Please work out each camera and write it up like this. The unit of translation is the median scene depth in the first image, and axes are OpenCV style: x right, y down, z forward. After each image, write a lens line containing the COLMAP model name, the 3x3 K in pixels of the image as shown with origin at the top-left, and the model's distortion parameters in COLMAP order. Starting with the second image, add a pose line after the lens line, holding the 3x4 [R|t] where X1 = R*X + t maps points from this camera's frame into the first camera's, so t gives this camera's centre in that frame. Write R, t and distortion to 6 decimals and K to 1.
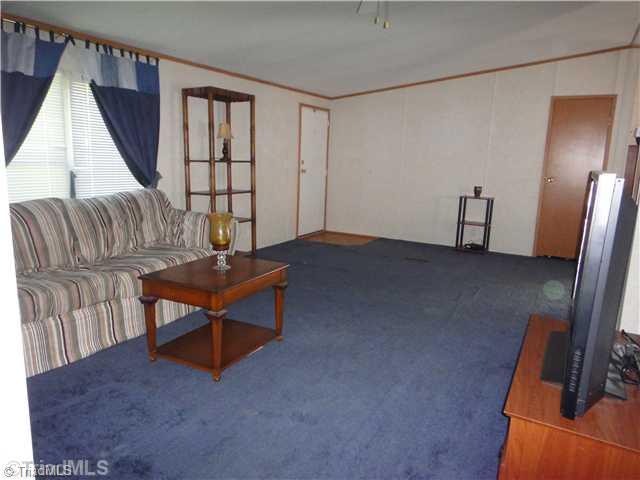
lens RADIAL K [[458.9, 0, 320.0], [0, 458.9, 240.0], [0, 0, 1]] dist [-0.000918, 0.005555]
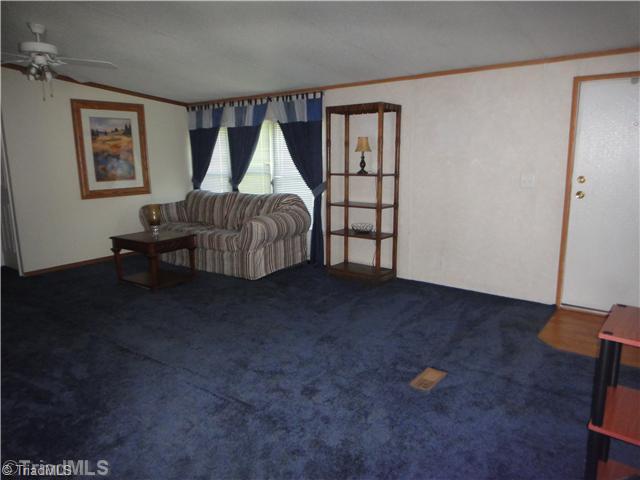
lens RADIAL K [[458.9, 0, 320.0], [0, 458.9, 240.0], [0, 0, 1]] dist [-0.000918, 0.005555]
pose [[-0.156593, 0.156017, -0.975263, 0.865827], [-0.172383, 0.967971, 0.182529, -0.216157], [0.972503, 0.196701, -0.124683, 1.147779]]
